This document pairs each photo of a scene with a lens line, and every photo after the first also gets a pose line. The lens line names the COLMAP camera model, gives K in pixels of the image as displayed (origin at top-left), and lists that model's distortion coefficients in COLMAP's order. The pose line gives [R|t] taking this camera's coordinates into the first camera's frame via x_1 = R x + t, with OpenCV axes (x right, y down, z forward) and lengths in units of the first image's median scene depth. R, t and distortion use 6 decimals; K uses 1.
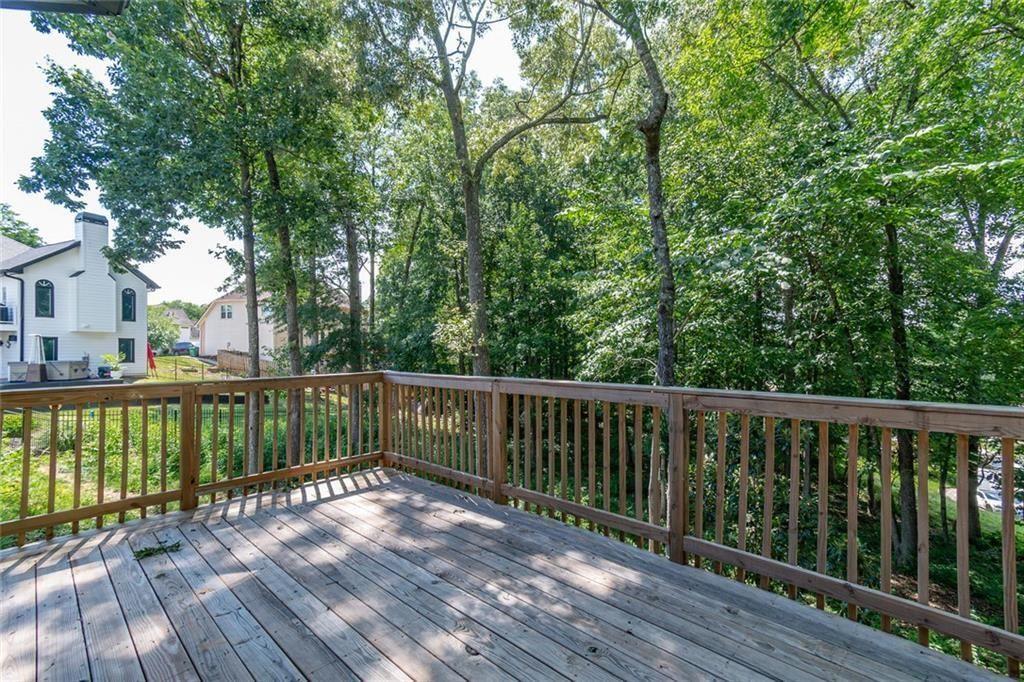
lens RADIAL K [[465.9, 0, 503.1], [0, 465.9, 348.8], [0, 0, 1]] dist [0.001150, 0.000746]
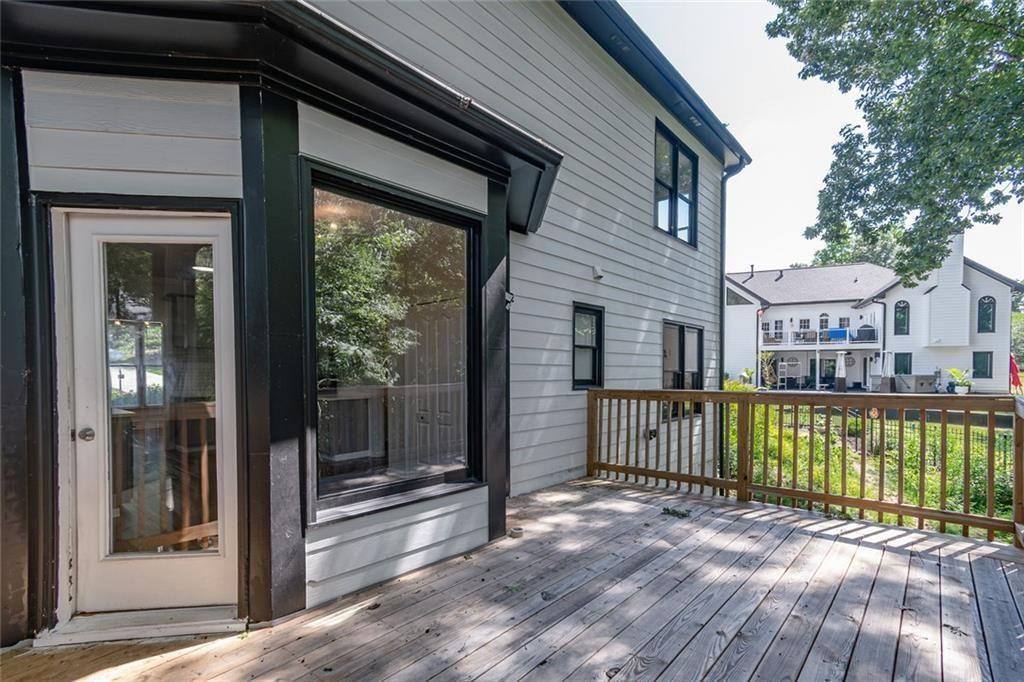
lens RADIAL K [[465.9, 0, 531.4], [0, 465.9, 375.3], [0, 0, 1]] dist [0.001150, 0.000746]
pose [[0.040904, 0.016653, -0.999024, 0.090263], [0.005993, 0.999839, 0.016912, 0.004040], [0.999145, -0.006679, 0.040798, 0.093749]]
